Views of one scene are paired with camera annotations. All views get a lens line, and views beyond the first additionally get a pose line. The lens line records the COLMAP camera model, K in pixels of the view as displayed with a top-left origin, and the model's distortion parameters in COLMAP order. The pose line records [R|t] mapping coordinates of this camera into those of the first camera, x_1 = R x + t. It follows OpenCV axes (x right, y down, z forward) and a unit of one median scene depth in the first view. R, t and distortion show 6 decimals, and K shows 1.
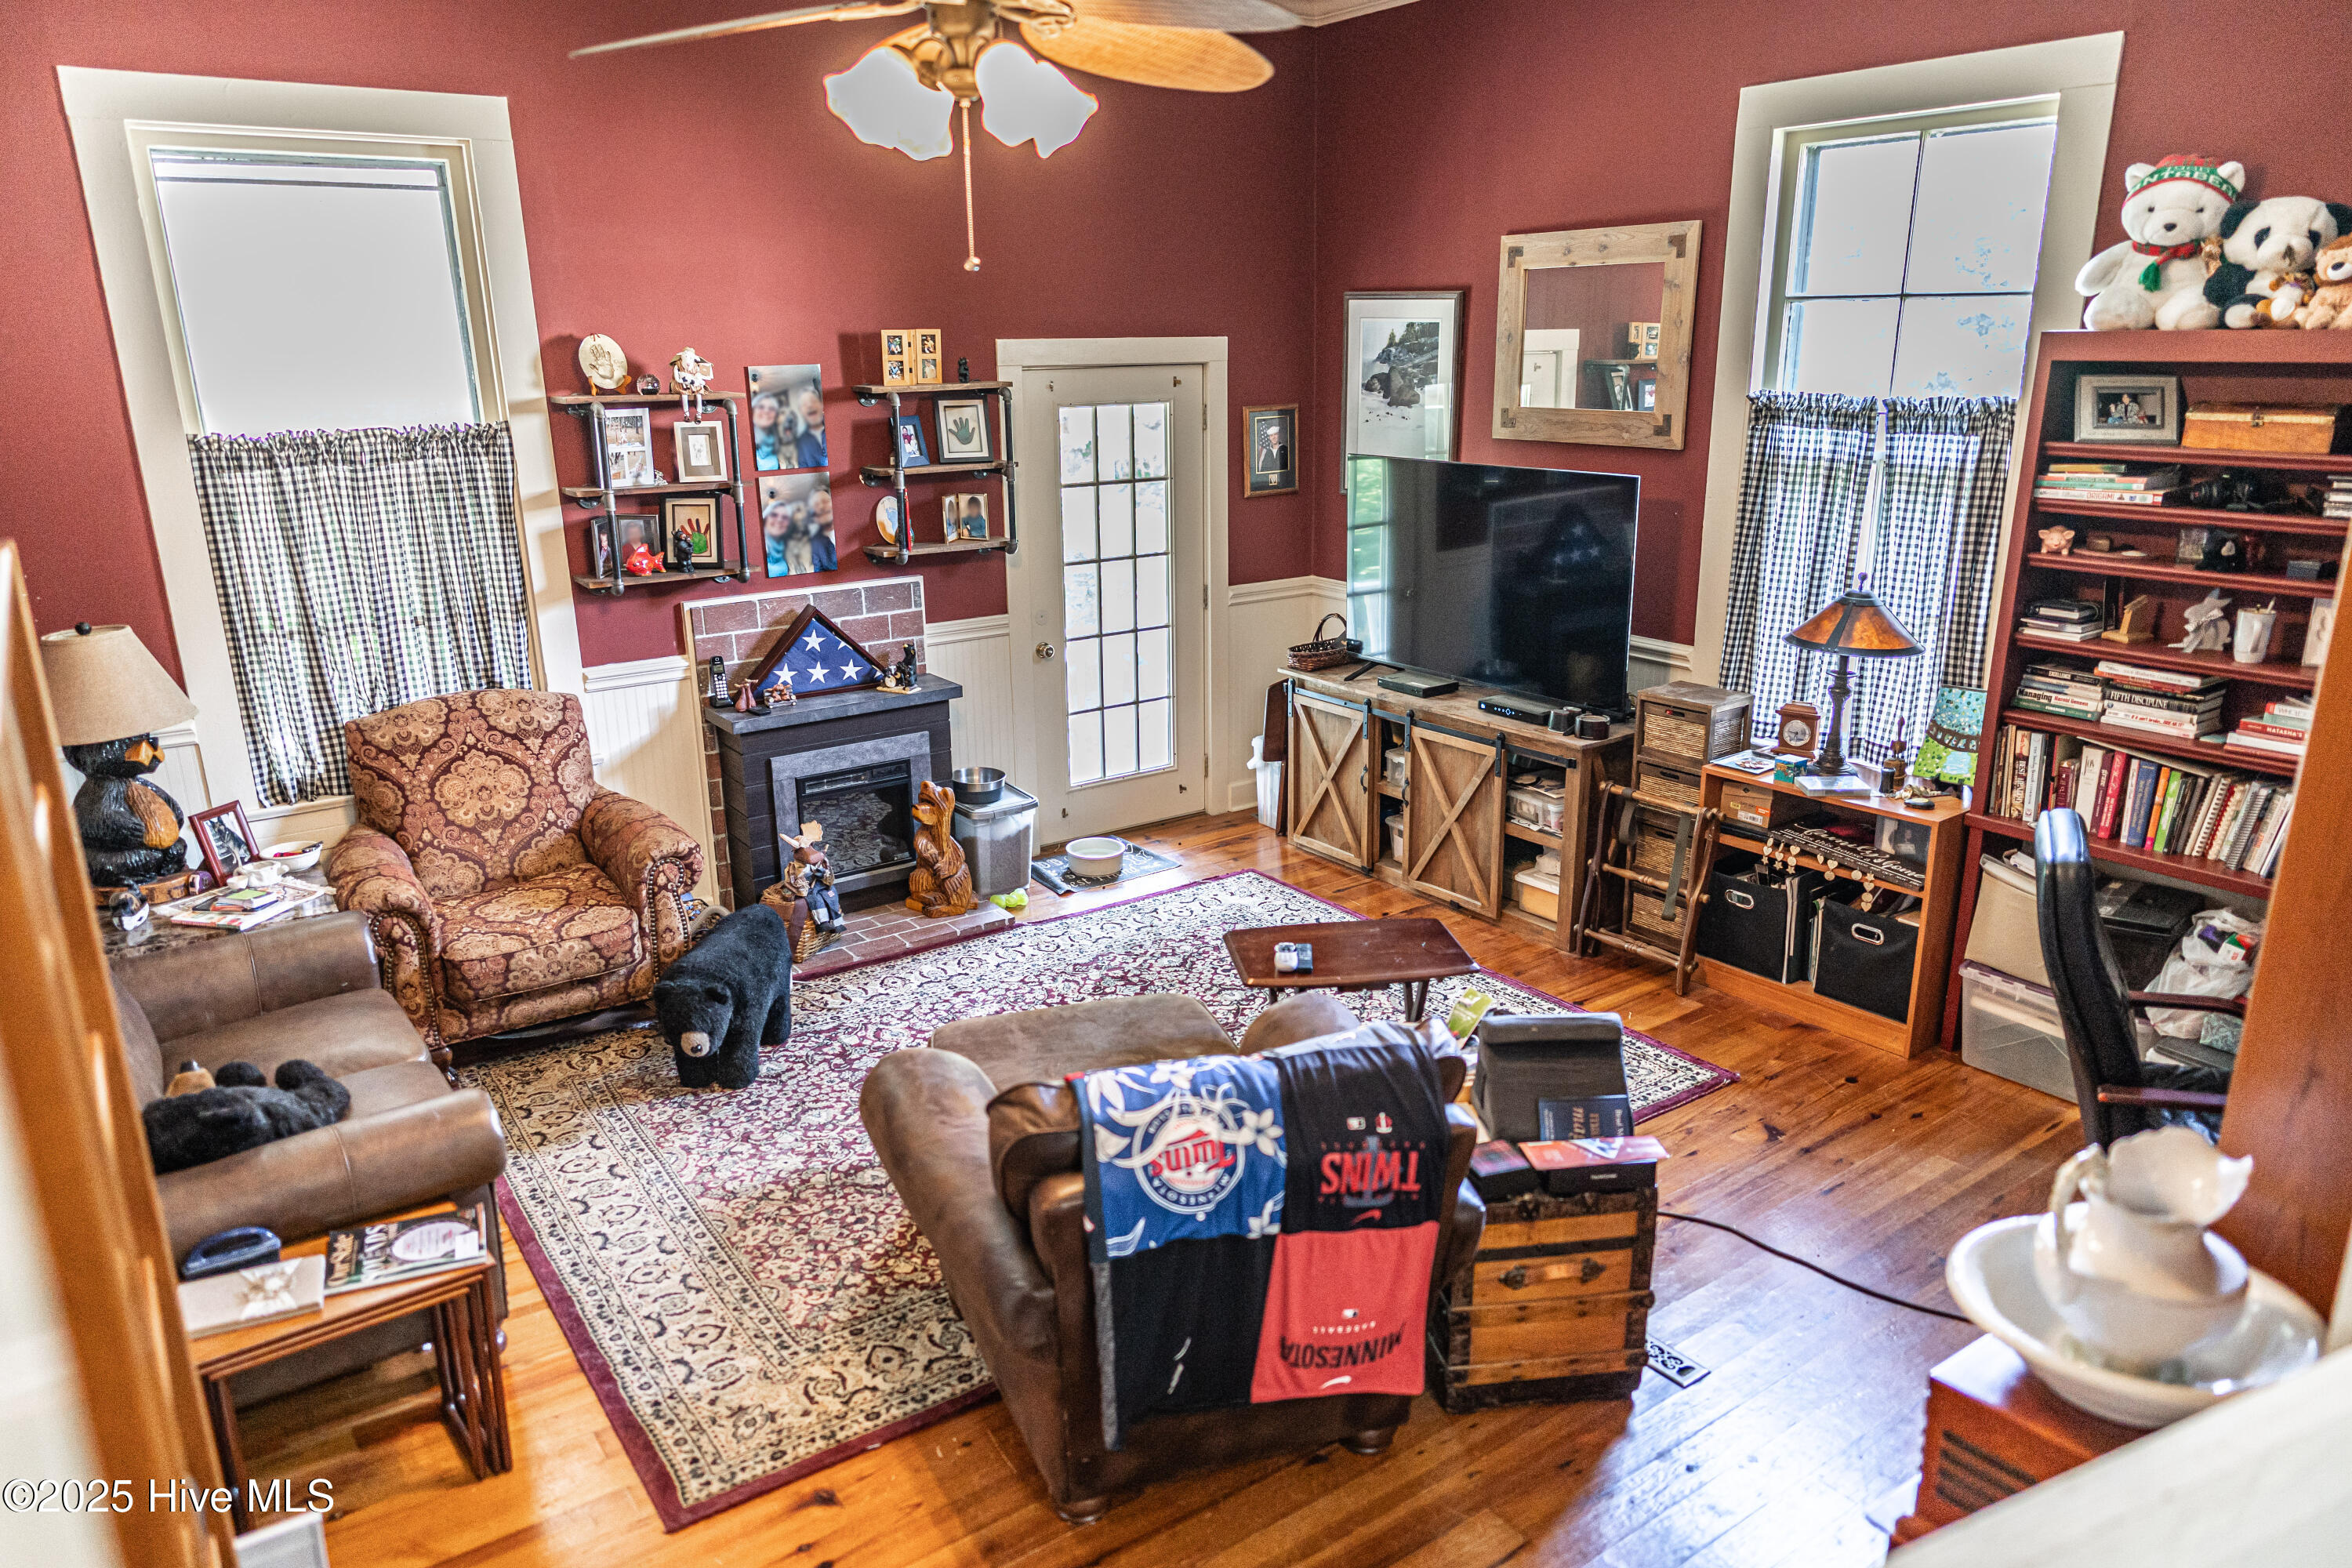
lens RADIAL K [[1570.9, 0, 1167.9], [0, 1570.9, 794.6], [0, 0, 1]] dist [-0.000690, 0.000895]
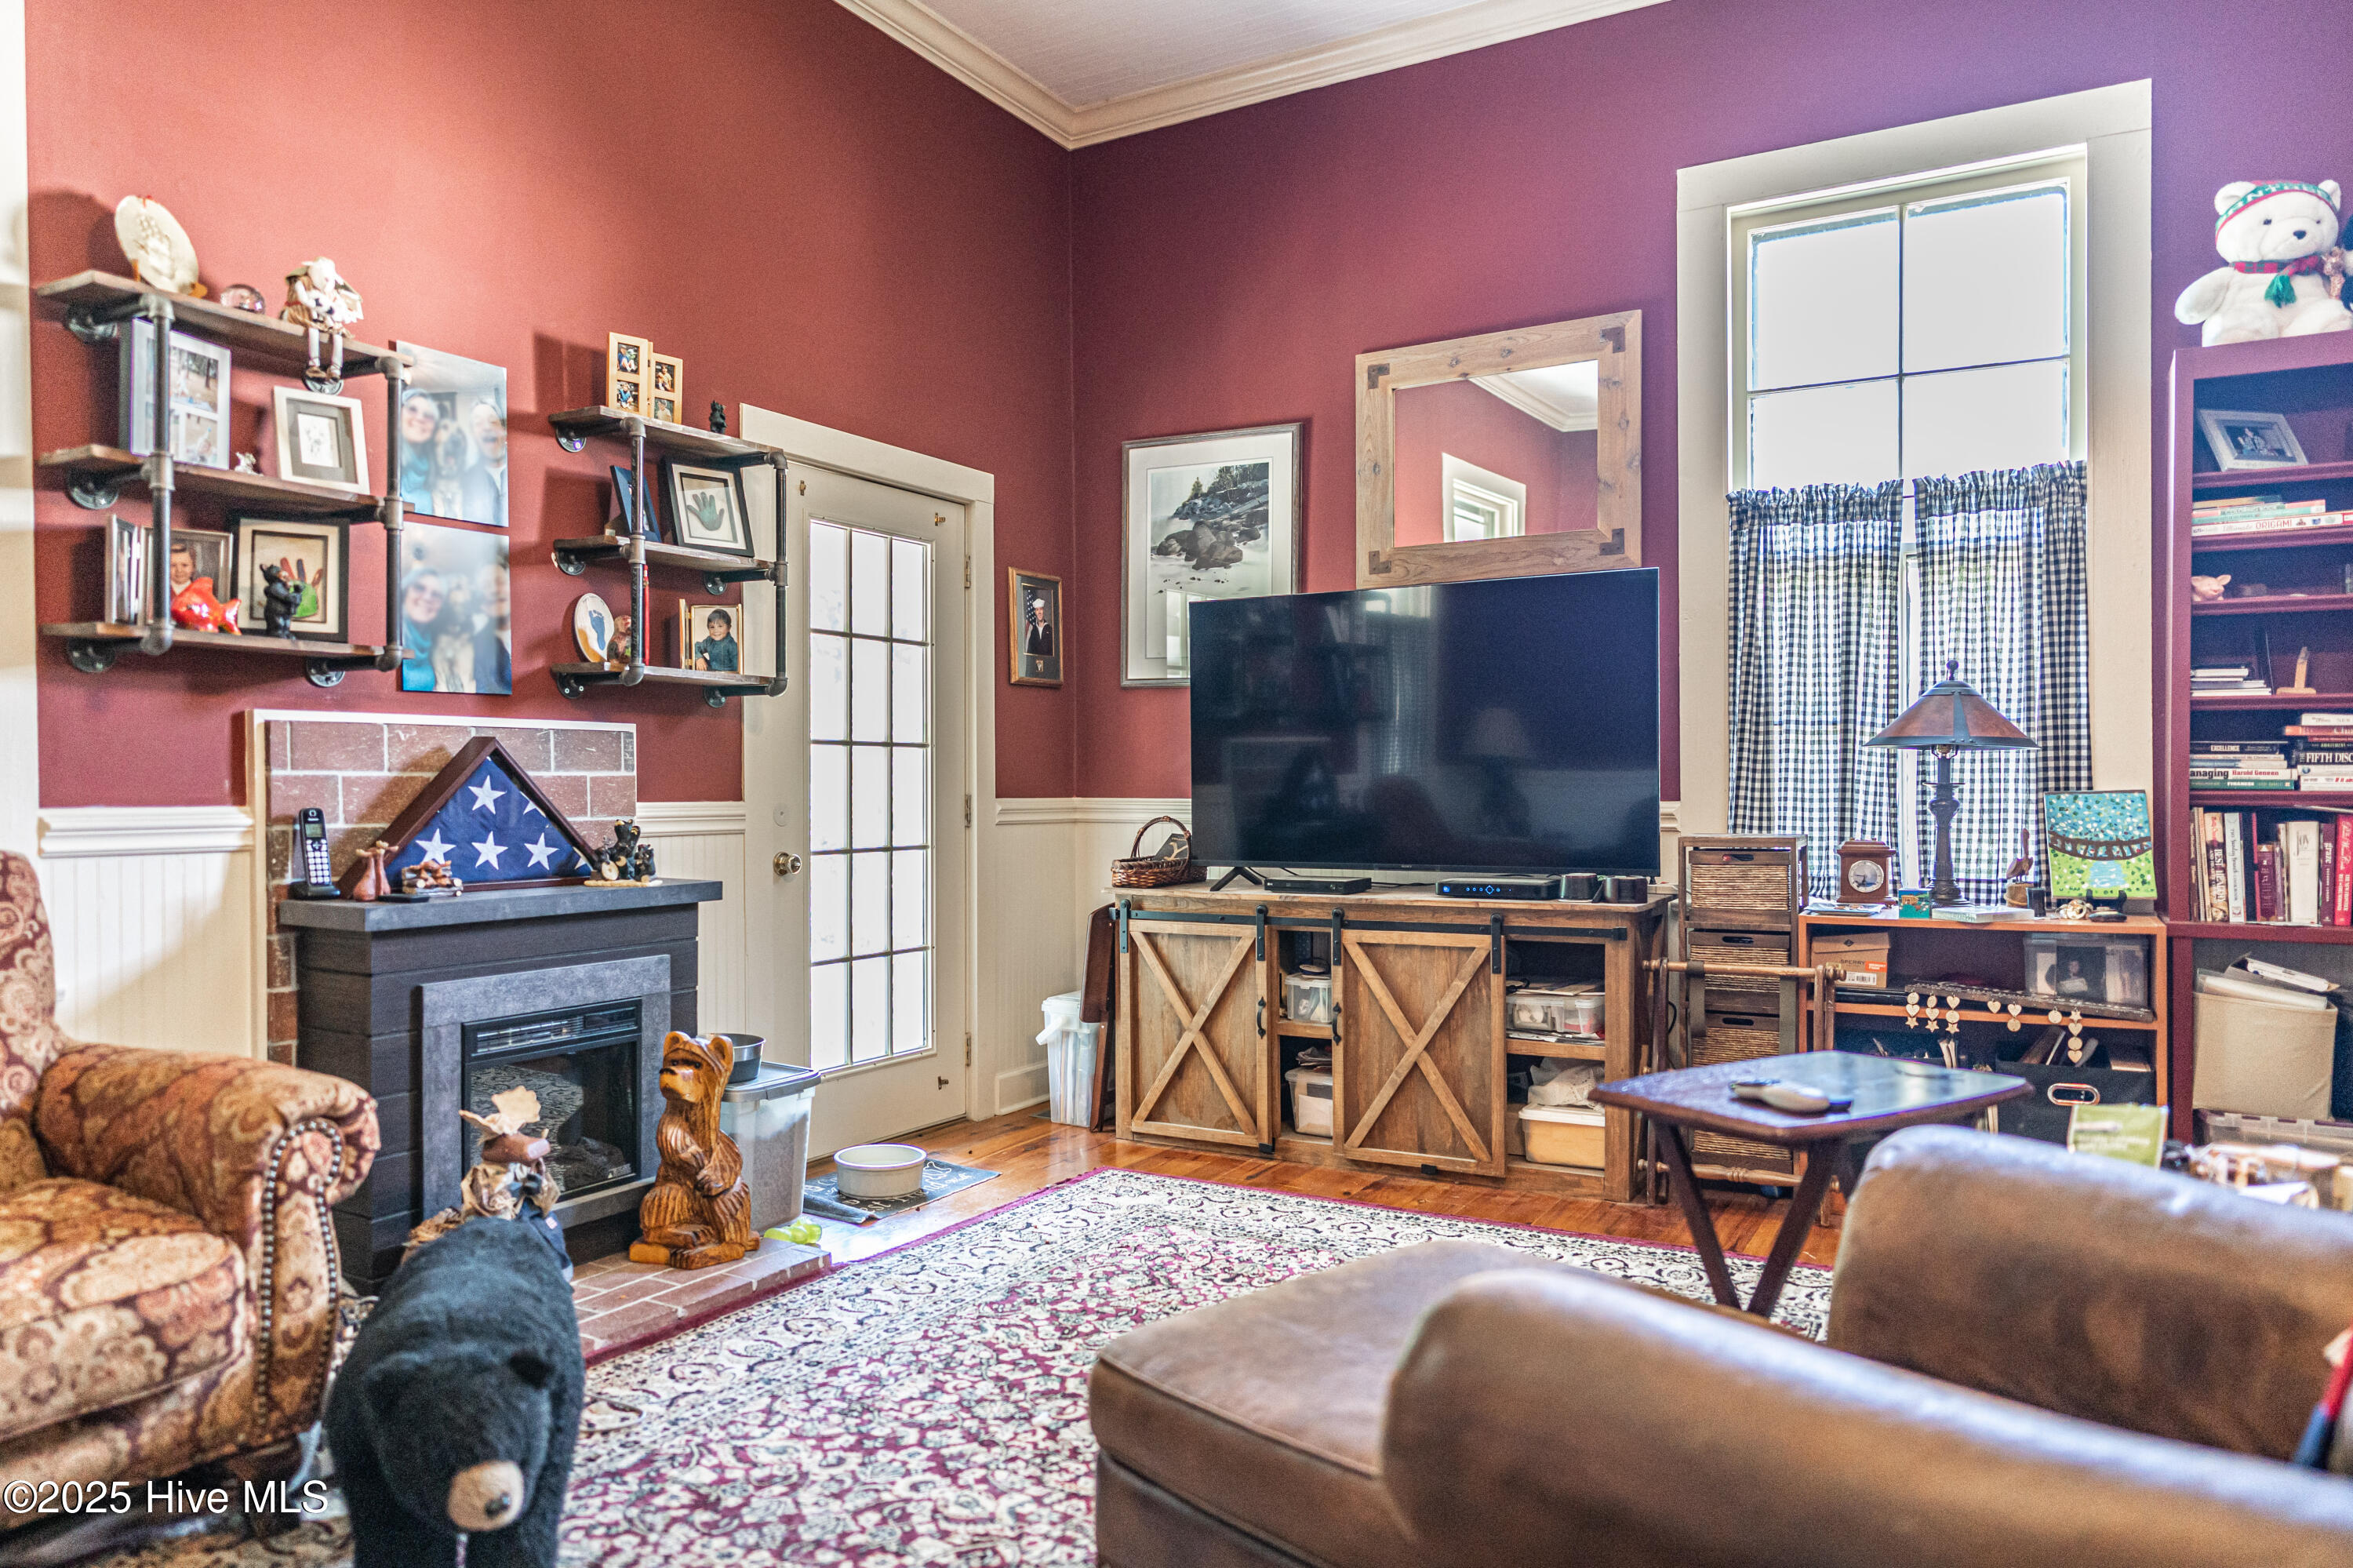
lens RADIAL K [[1571.7, 0, 1168.4], [0, 1571.7, 794.6], [0, 0, 1]] dist [-0.000690, 0.000895]
pose [[0.908653, 0.008841, 0.417458, -0.241836], [0.110296, 0.959184, -0.260388, 0.083796], [-0.402721, 0.282646, 0.870590, 0.391844]]
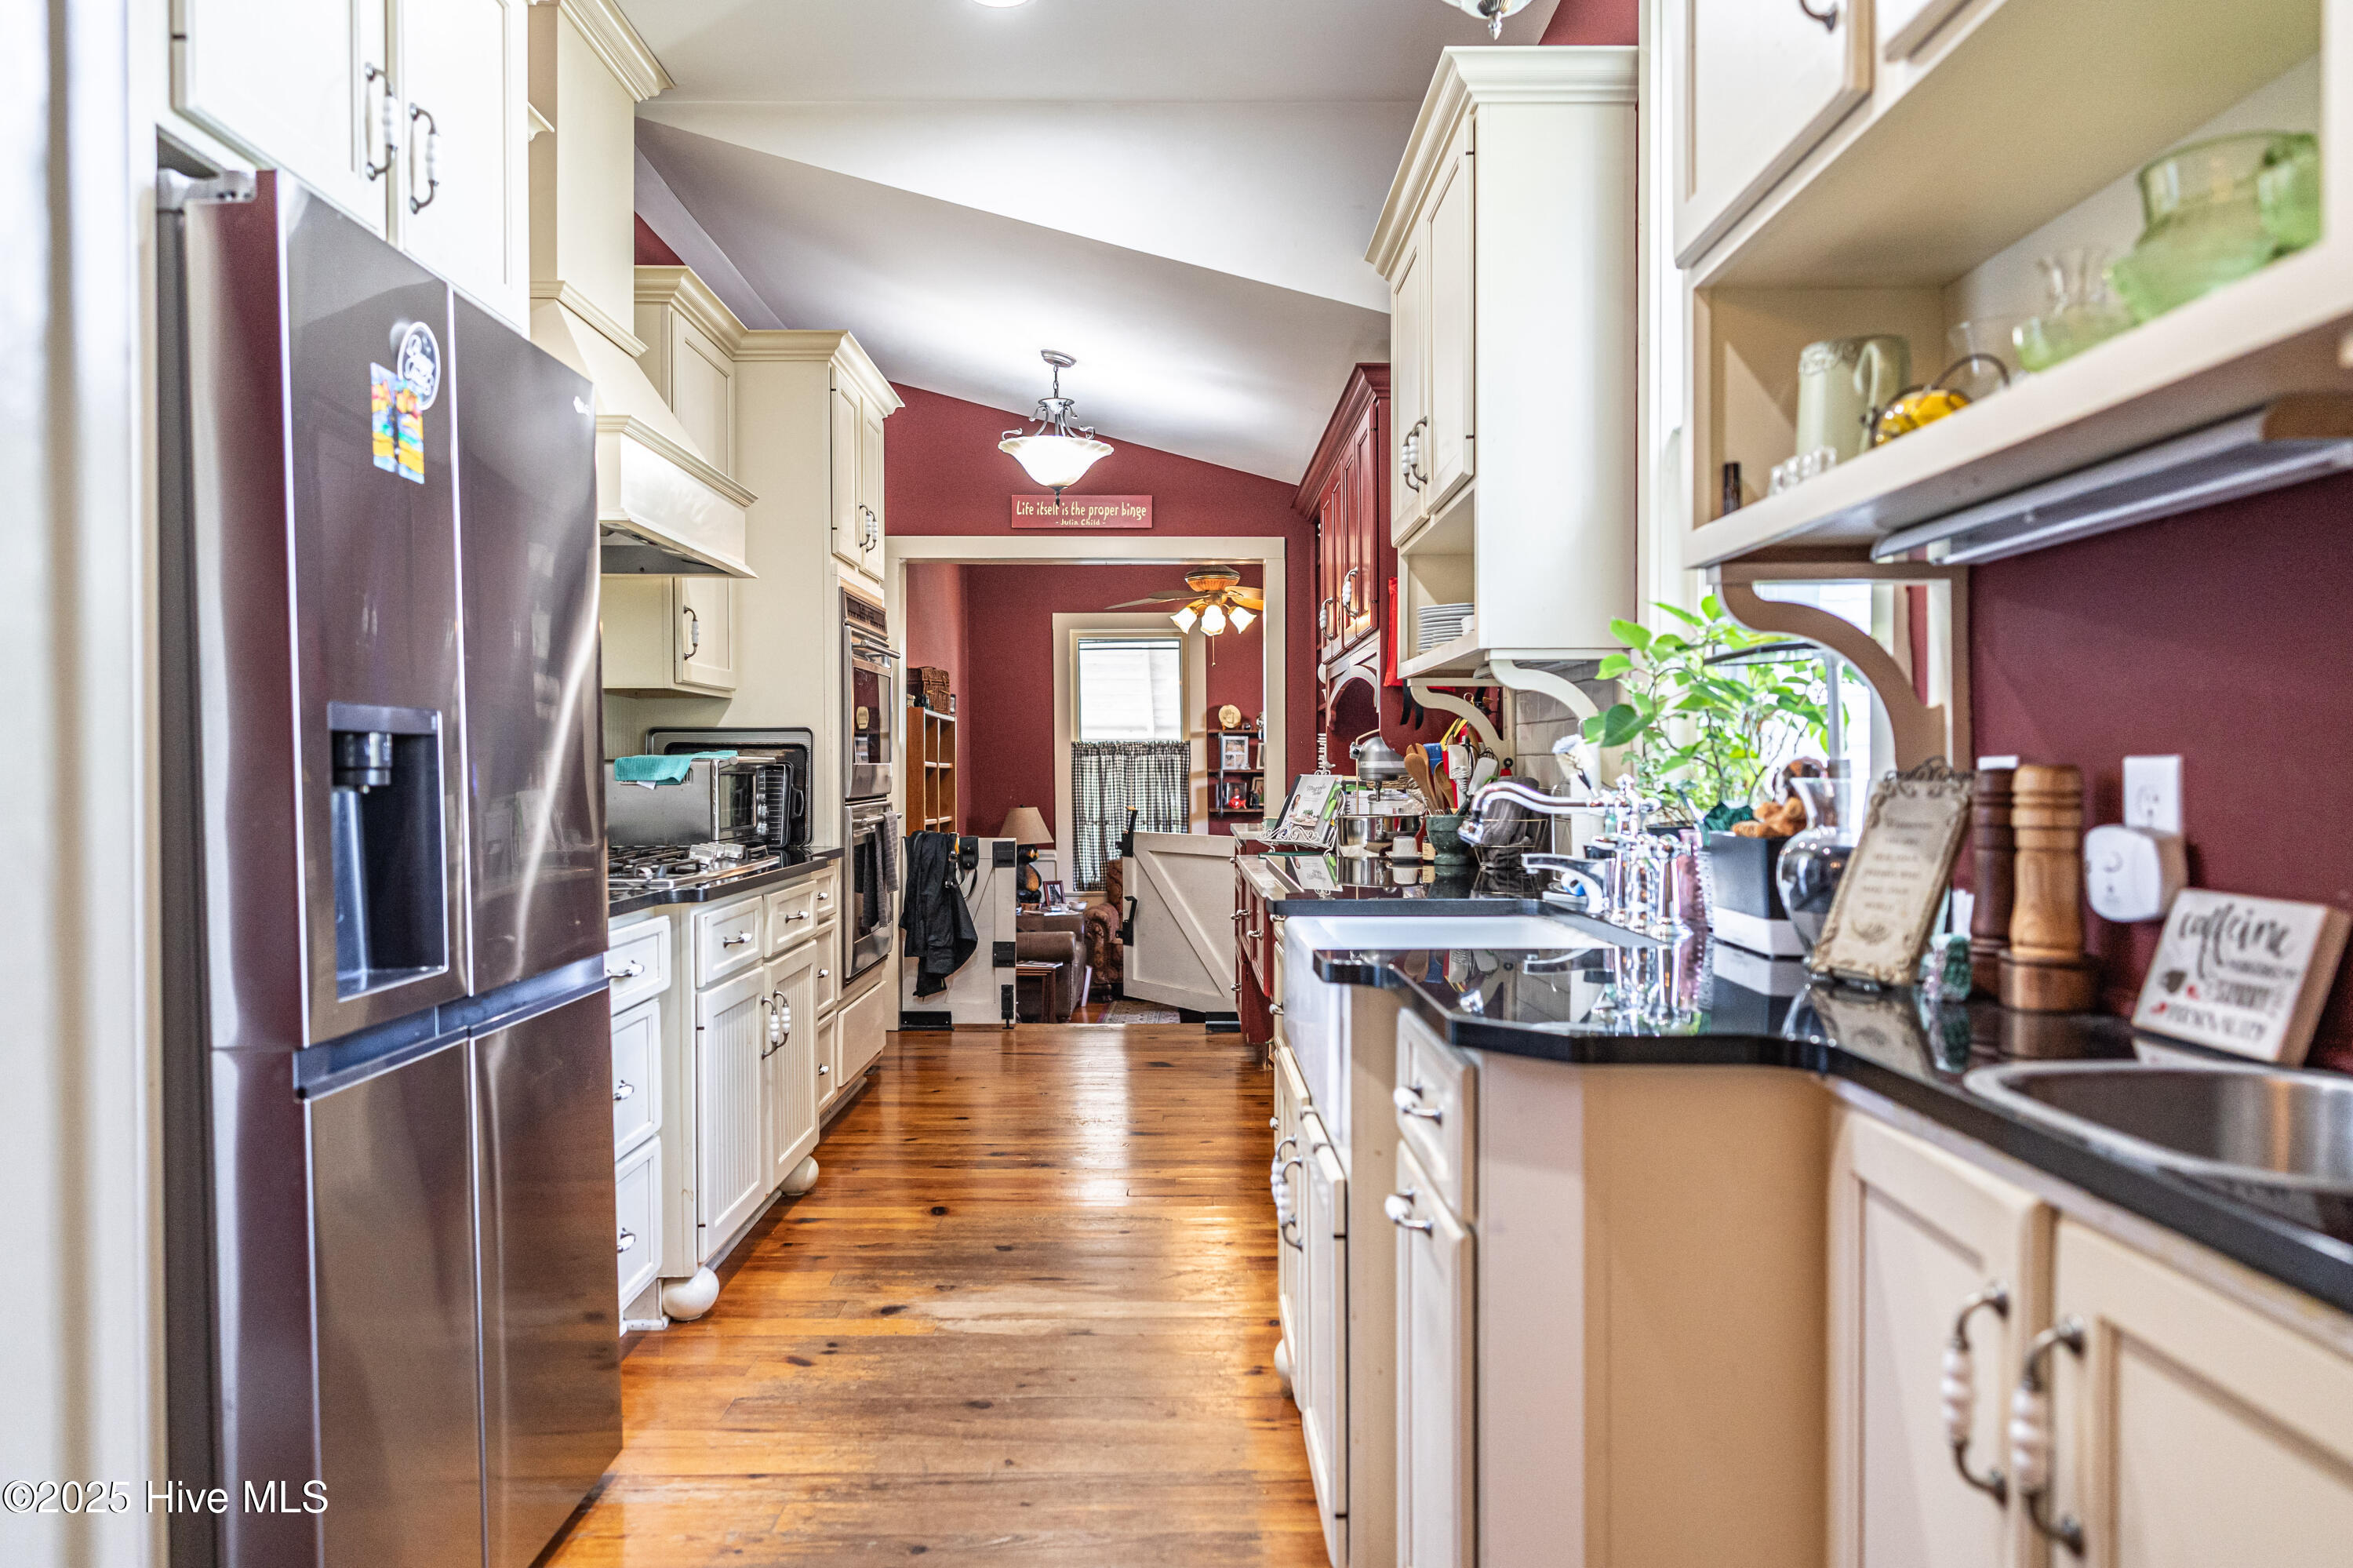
lens RADIAL K [[1571.7, 0, 1168.4], [0, 1571.7, 794.6], [0, 0, 1]] dist [-0.000690, 0.000895]
pose [[0.816852, 0.016772, -0.576603, 0.817371], [-0.169426, 0.962466, -0.212024, 0.308477], [0.551404, 0.270884, 0.789034, -0.761597]]
